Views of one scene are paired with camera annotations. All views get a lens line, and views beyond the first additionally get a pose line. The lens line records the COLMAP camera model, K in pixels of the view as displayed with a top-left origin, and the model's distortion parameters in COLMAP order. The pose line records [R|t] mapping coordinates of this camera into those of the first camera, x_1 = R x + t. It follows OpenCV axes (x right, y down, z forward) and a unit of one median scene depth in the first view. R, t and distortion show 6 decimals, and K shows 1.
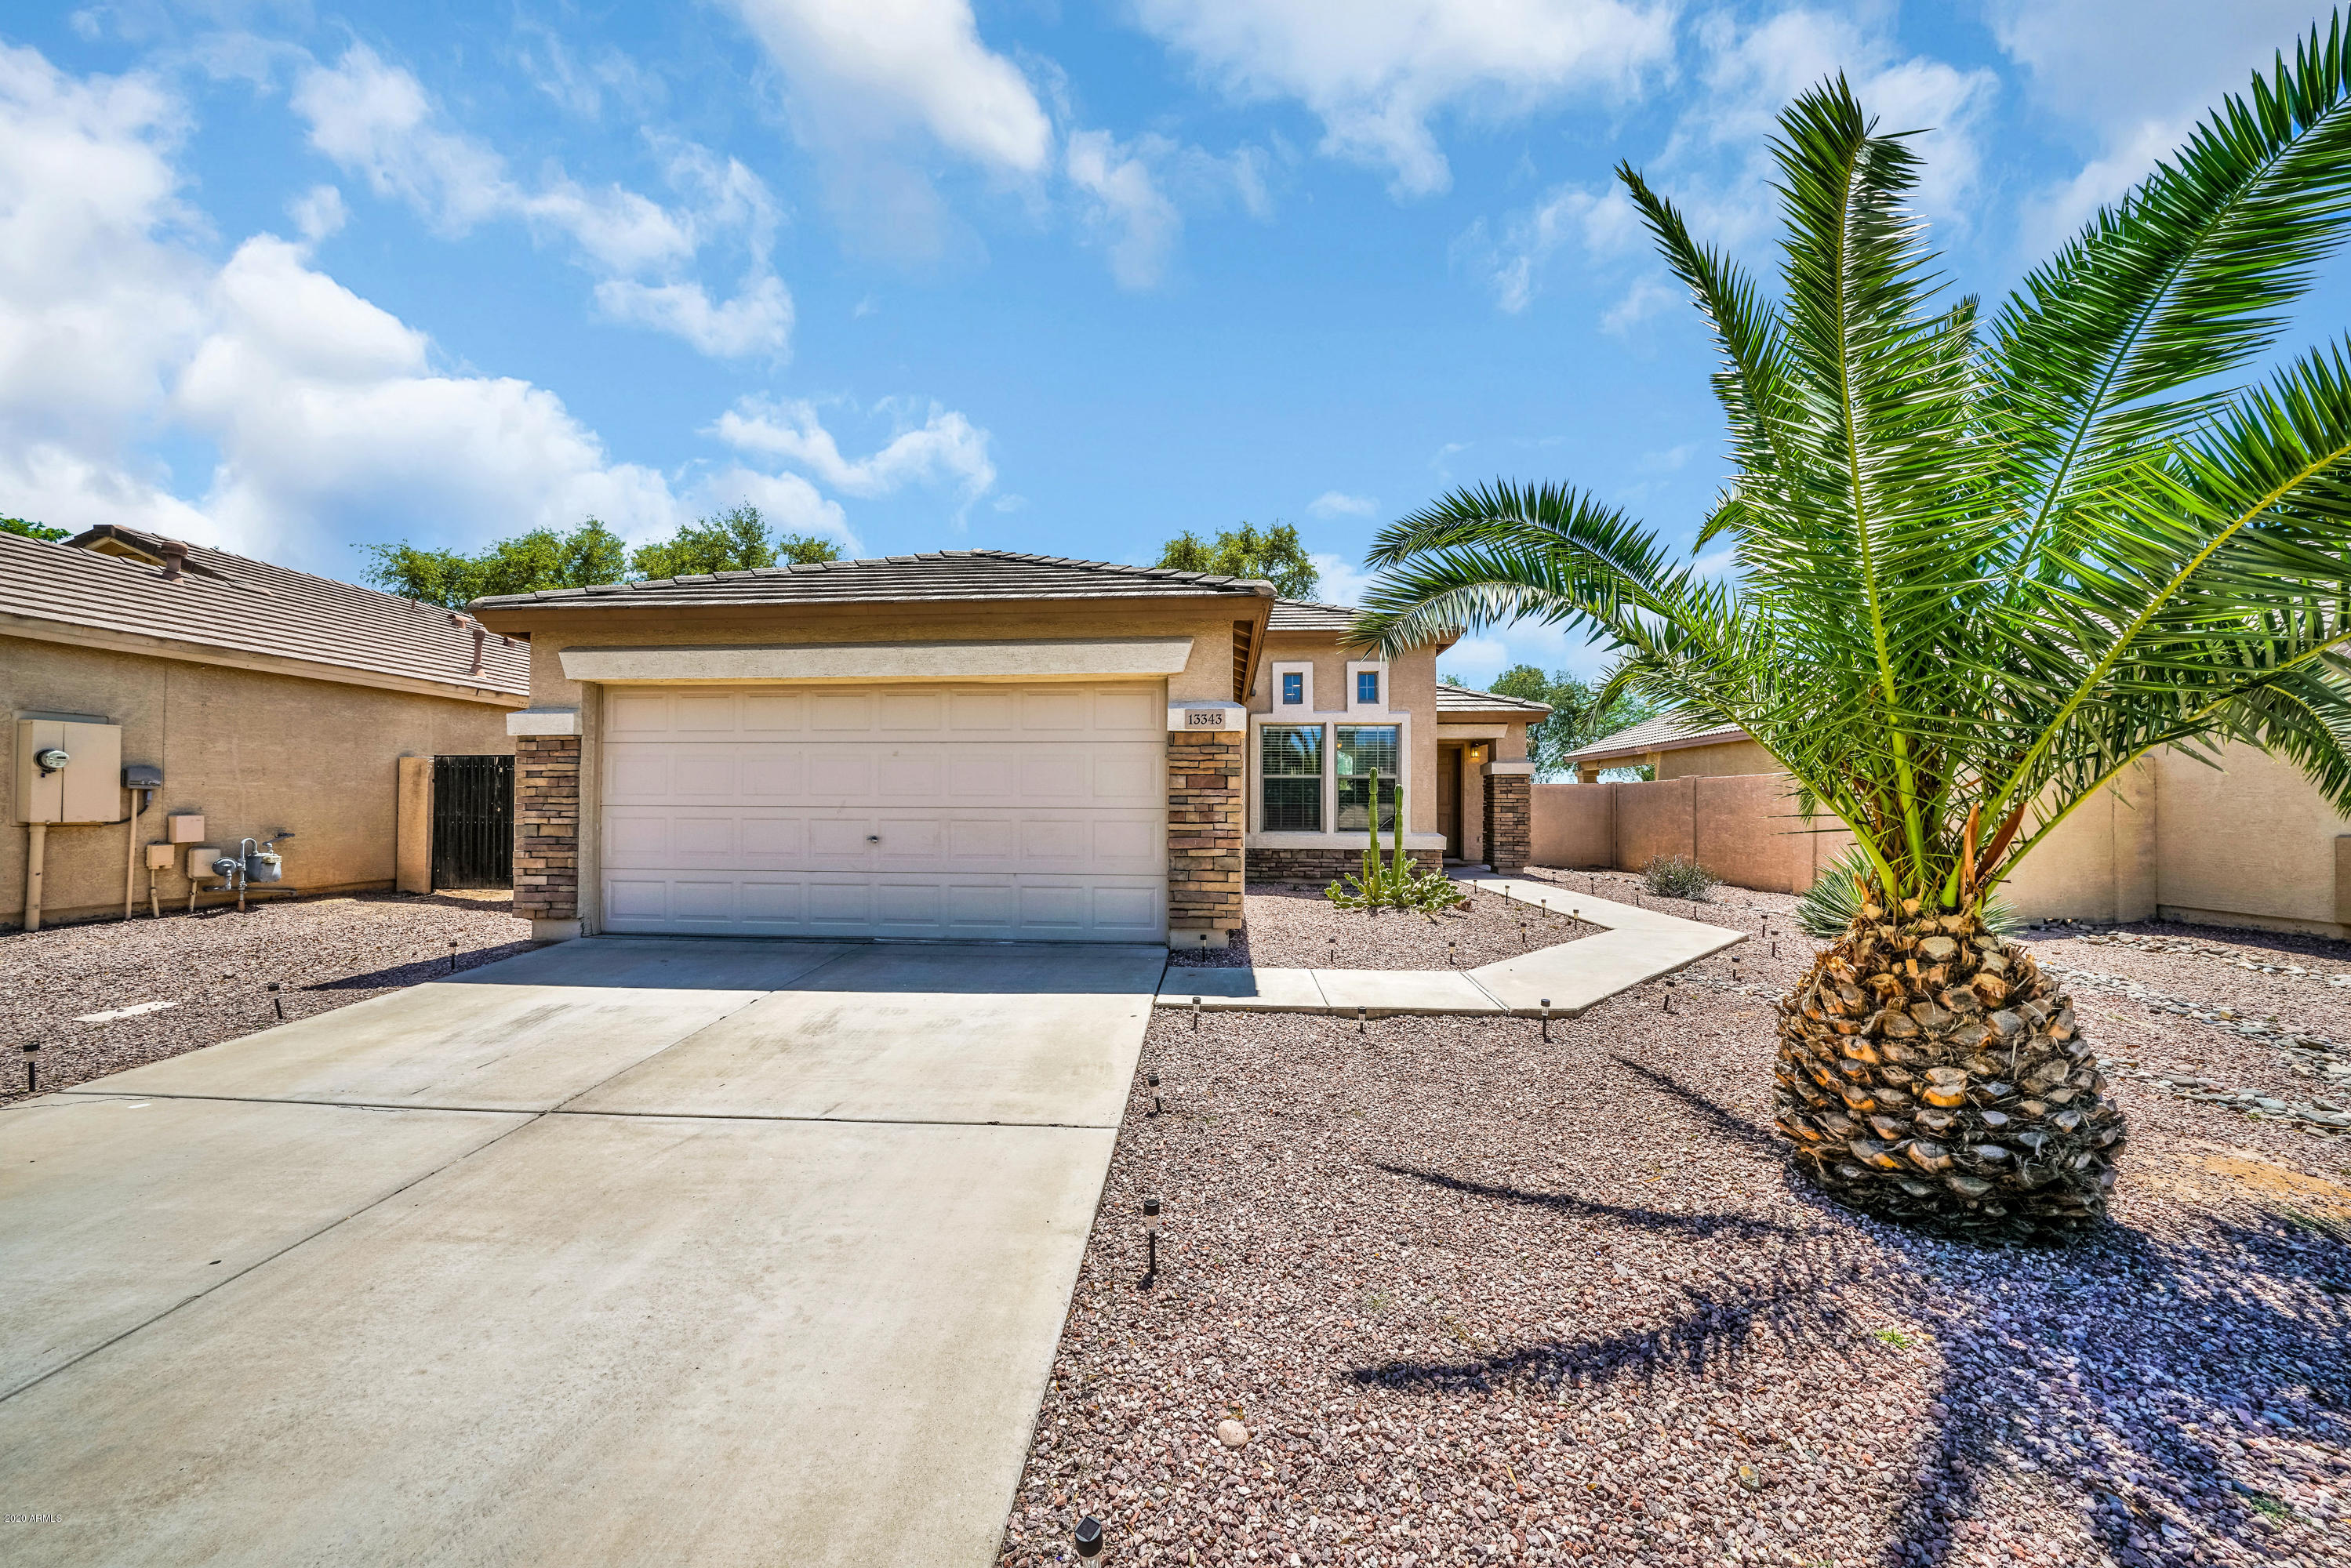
lens RADIAL K [[830.7, 0, 1166.7], [0, 830.7, 793.4], [0, 0, 1]] dist [-0.023315, 0.002890]
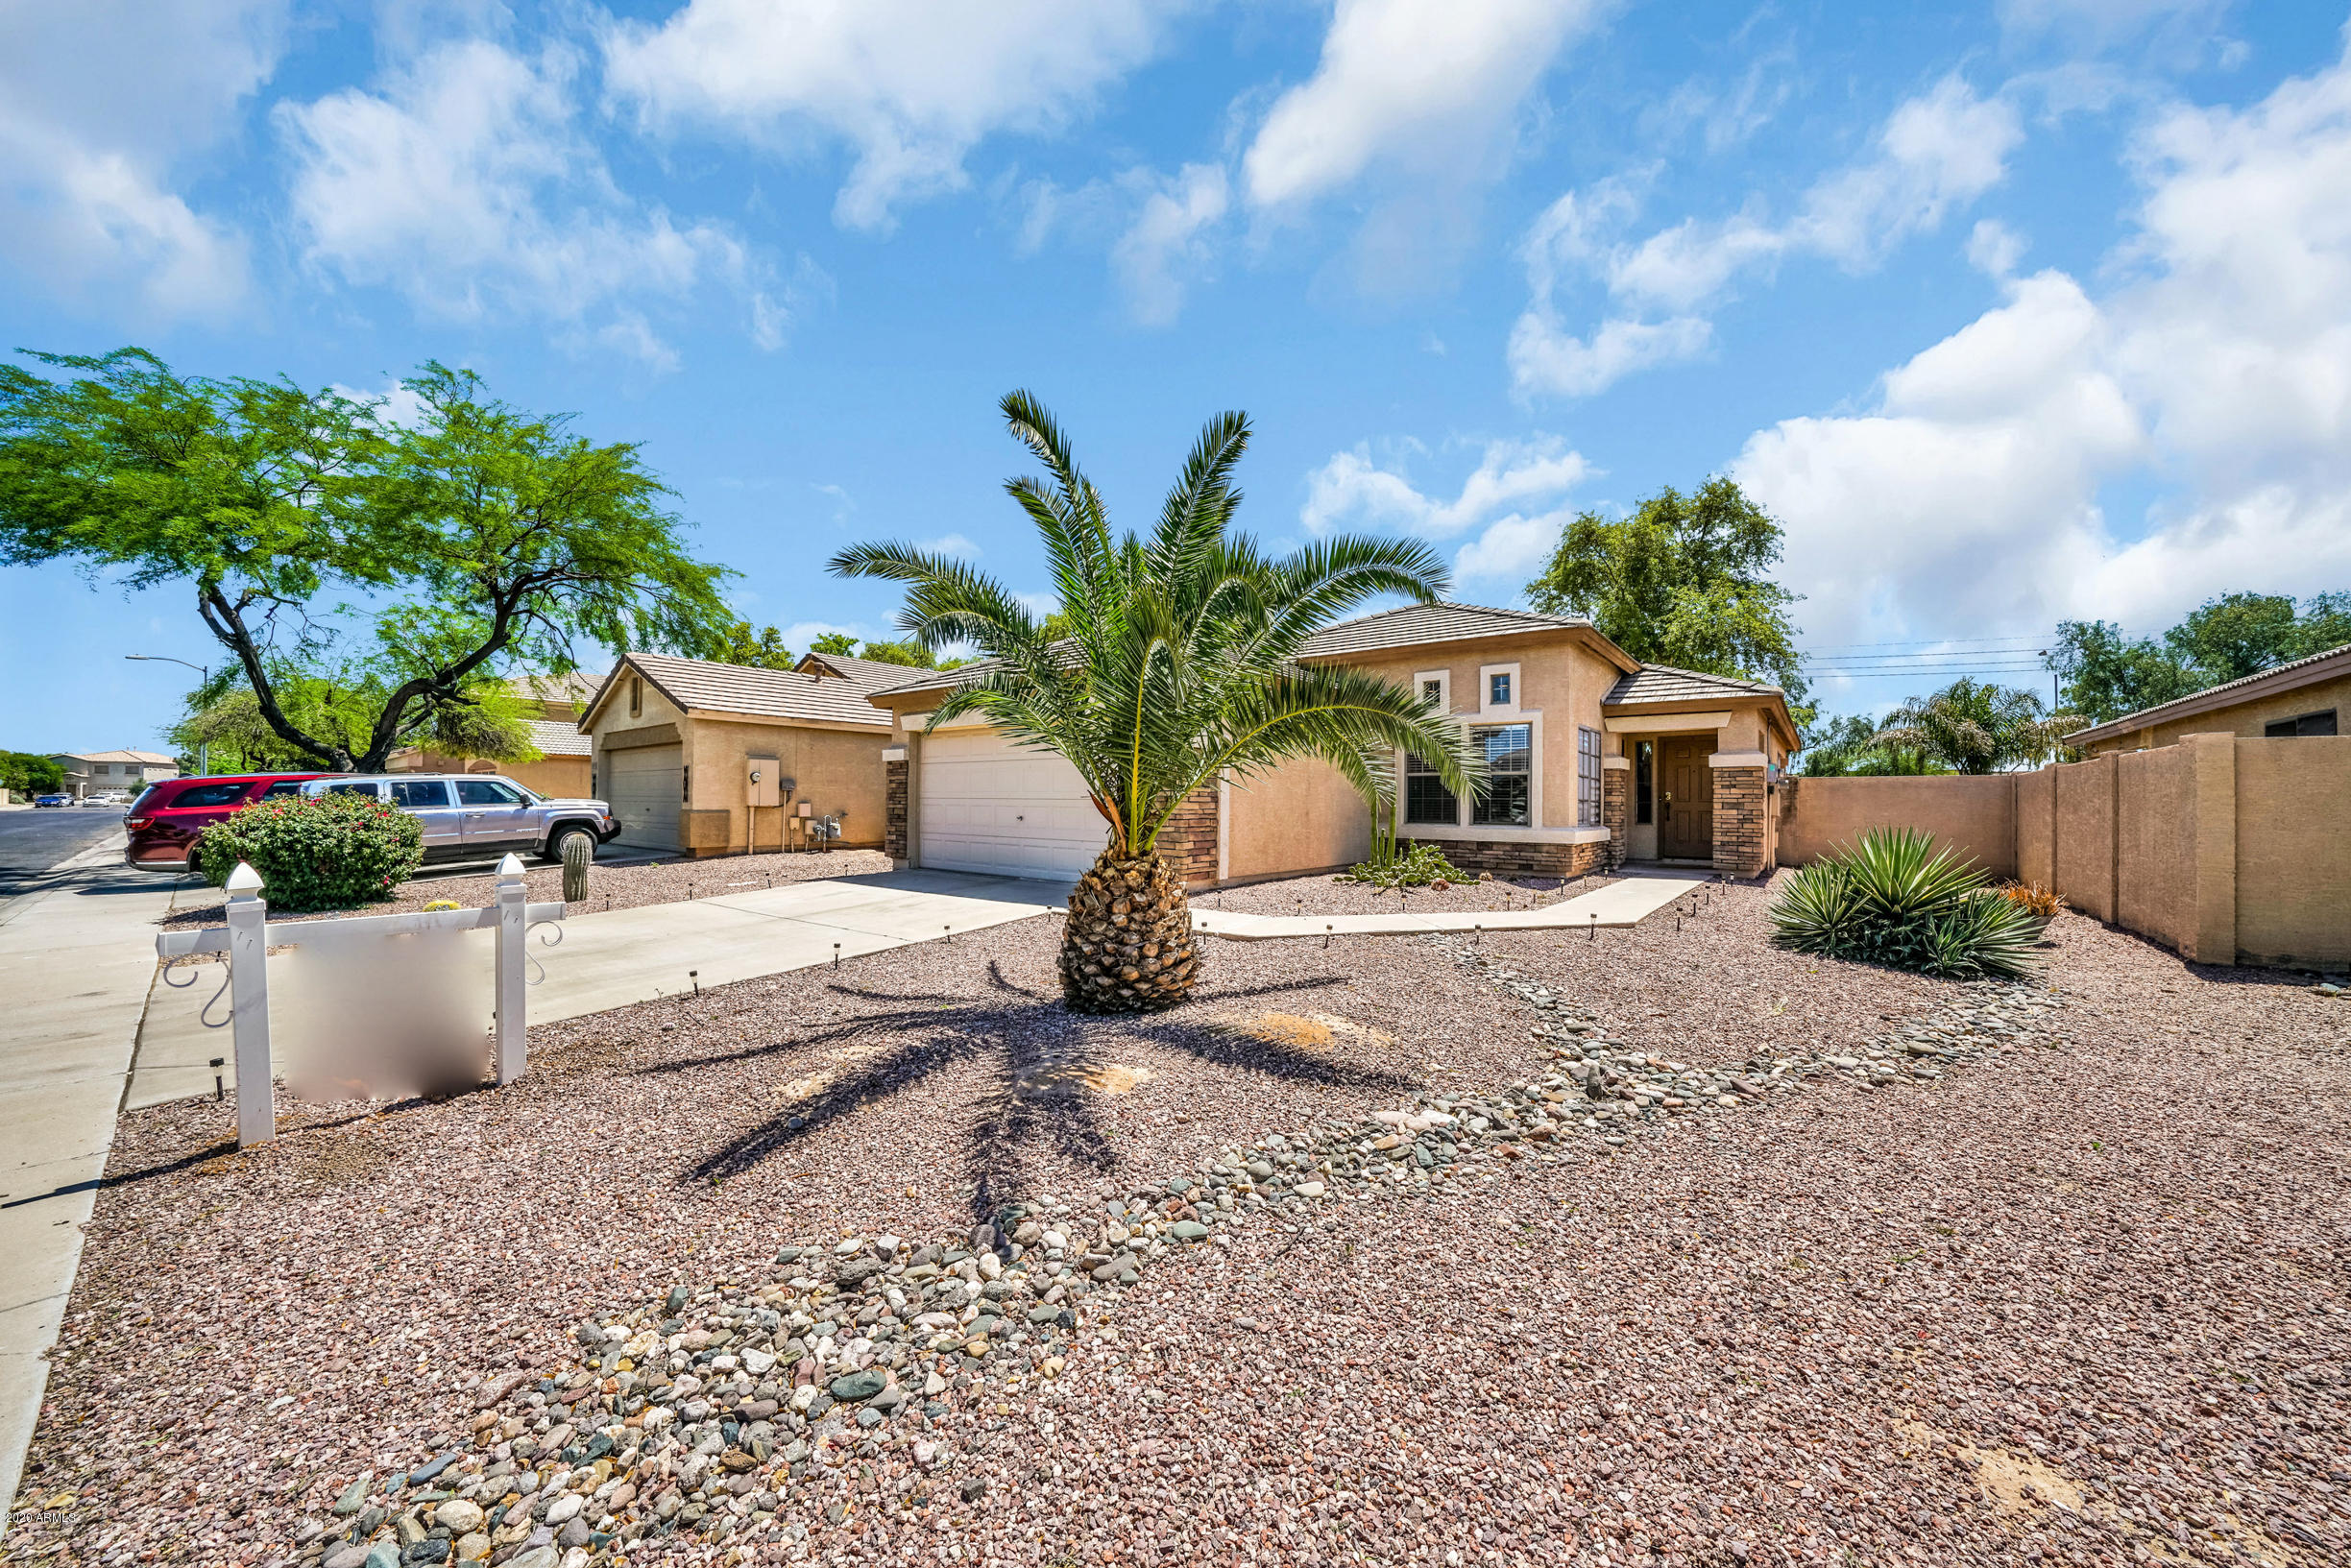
lens RADIAL K [[830.7, 0, 1166.7], [0, 830.7, 793.4], [0, 0, 1]] dist [-0.023315, 0.002890]
pose [[0.812040, -0.002672, -0.583595, 0.514094], [0.004046, 0.999991, 0.001052, 0.002534], [0.583587, -0.003216, 0.812044, -0.108113]]
